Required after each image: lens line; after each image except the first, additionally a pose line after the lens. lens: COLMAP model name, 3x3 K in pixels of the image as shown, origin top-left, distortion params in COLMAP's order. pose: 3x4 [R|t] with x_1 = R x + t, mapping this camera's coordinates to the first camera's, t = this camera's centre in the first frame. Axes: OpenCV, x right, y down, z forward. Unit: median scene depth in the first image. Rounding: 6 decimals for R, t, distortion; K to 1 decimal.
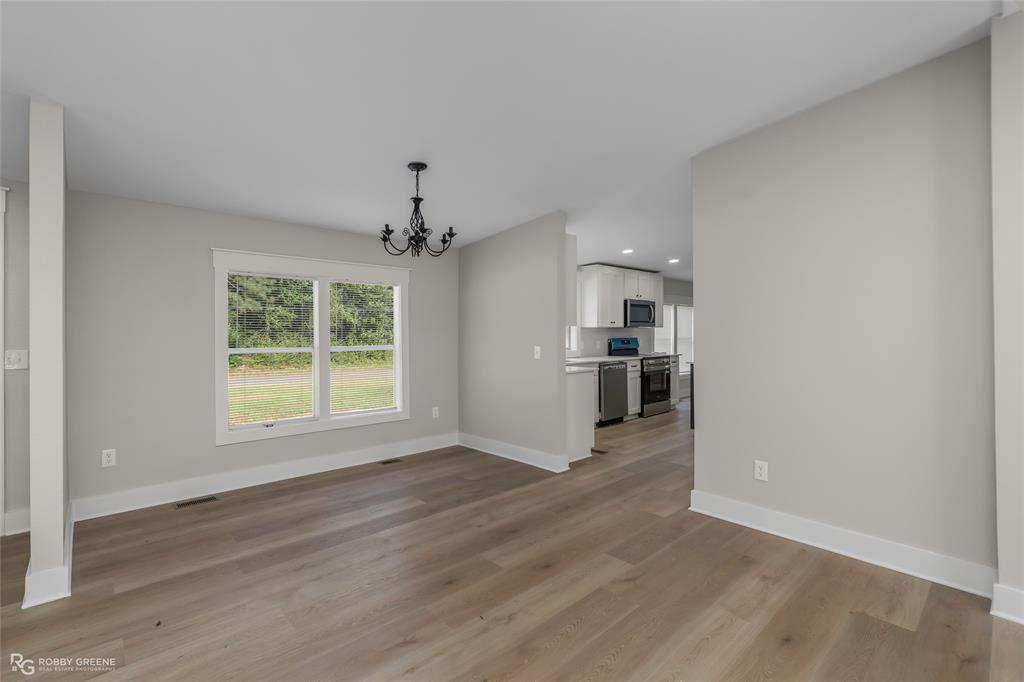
lens RADIAL K [[463.4, 0, 512.4], [0, 463.4, 330.6], [0, 0, 1]] dist [-0.002500, 0.000575]
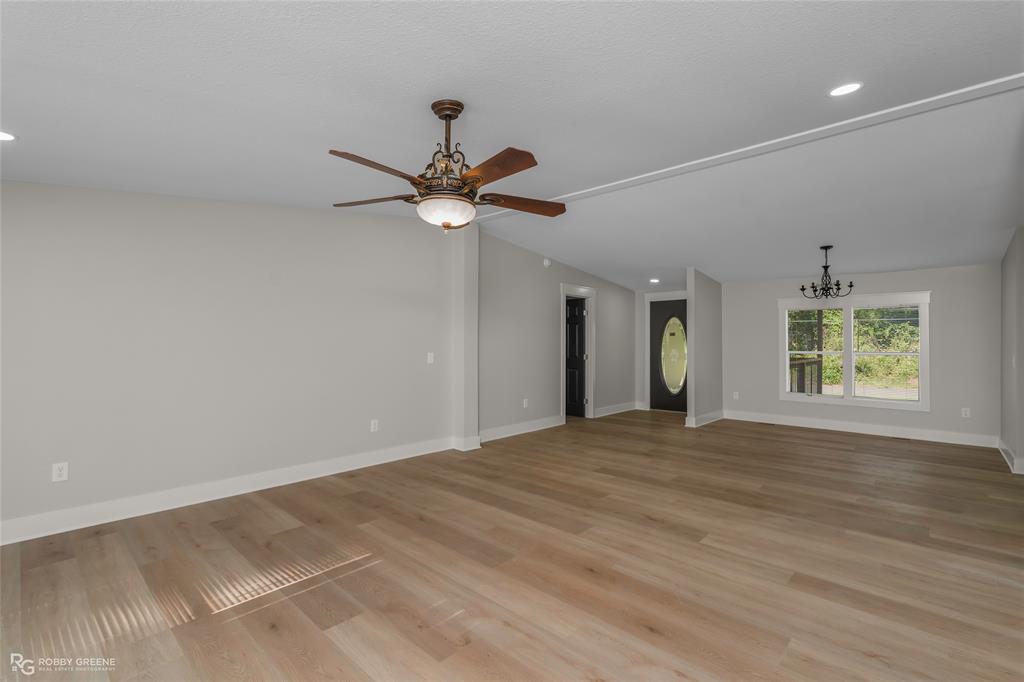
lens RADIAL K [[463.0, 0, 516.6], [0, 463.0, 342.9], [0, 0, 1]] dist [-0.001782, 0.000249]
pose [[0.082418, 0.002911, -0.996594, 1.414113], [0.001962, 0.999993, 0.003083, -0.001305], [0.996596, -0.002210, 0.082412, -0.306288]]
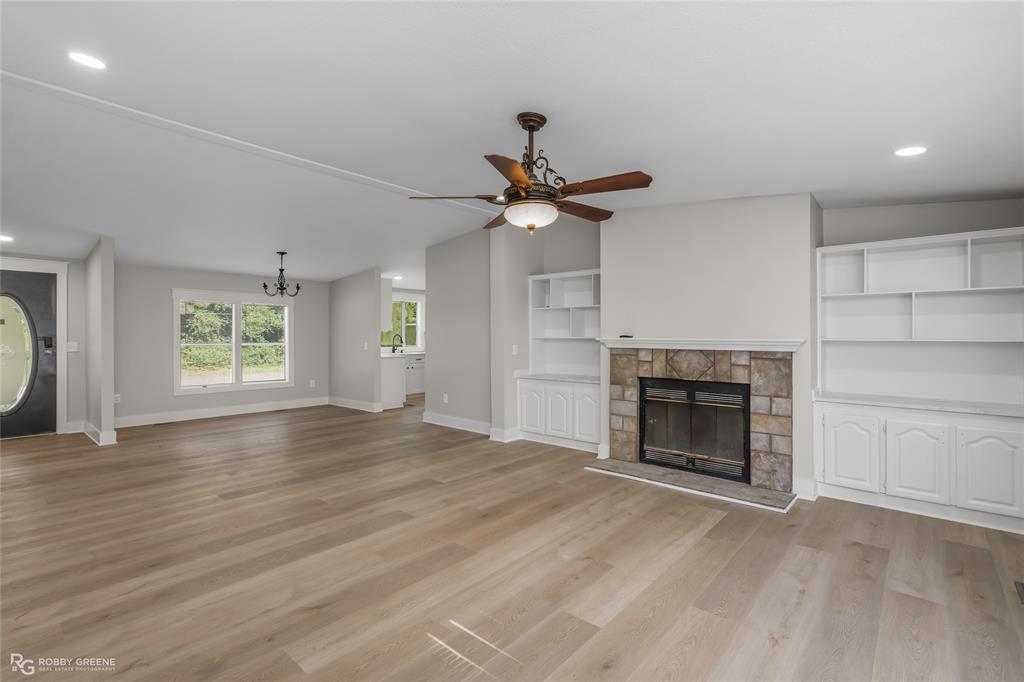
lens RADIAL K [[464.7, 0, 508.1], [0, 464.7, 337.7], [0, 0, 1]] dist [-0.001147, 0.000019]
pose [[0.994968, 0.004147, 0.100111, 0.575474], [-0.005076, 0.999946, 0.009019, -0.004414], [-0.100068, -0.009481, 0.994935, -1.126316]]
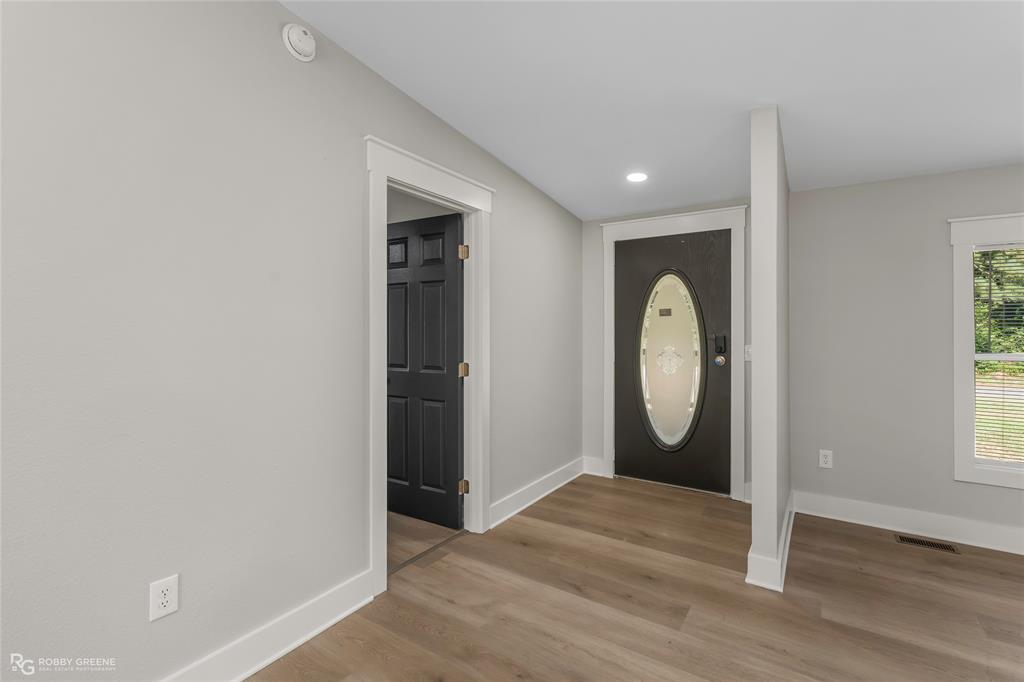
lens RADIAL K [[463.4, 0, 512.4], [0, 463.4, 330.6], [0, 0, 1]] dist [-0.002500, 0.000575]
pose [[0.231845, 0.002664, -0.972749, -0.085181], [0.001399, 0.999994, 0.003072, 0.002512], [0.972752, -0.002073, 0.231840, 0.142241]]
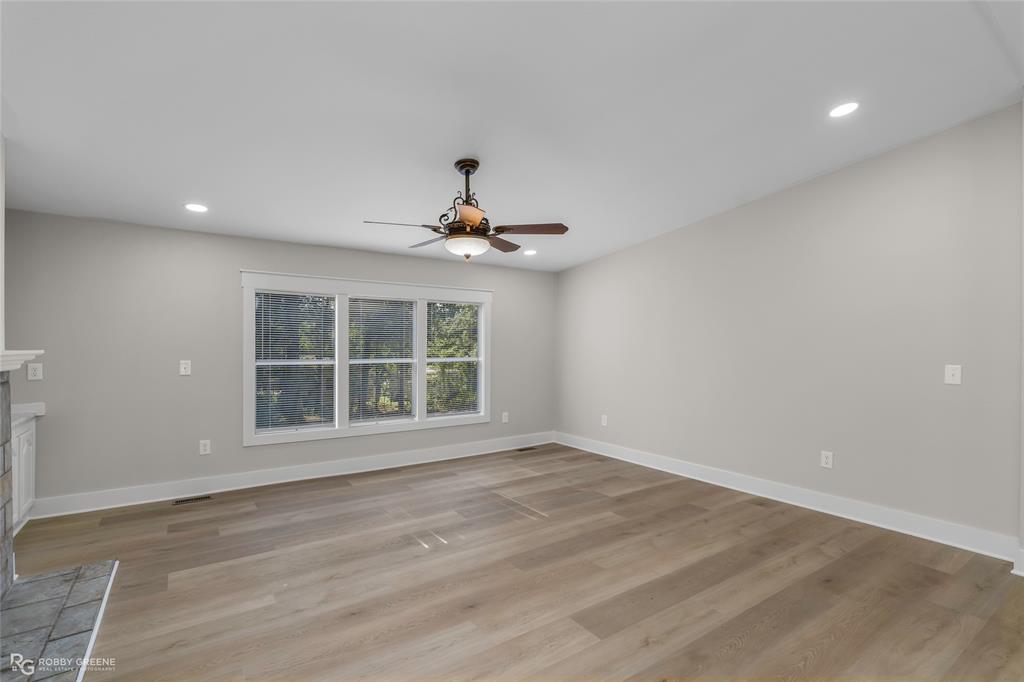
lens RADIAL K [[468.6, 0, 512.0], [0, 468.6, 341.0], [0, 0, 1]] dist [-0.002357, -0.000377]
pose [[-0.990548, 0.002044, 0.137149, 0.471288], [-0.000332, 0.999850, -0.017297, 0.004048], [-0.137164, -0.017179, -0.990399, 0.586293]]
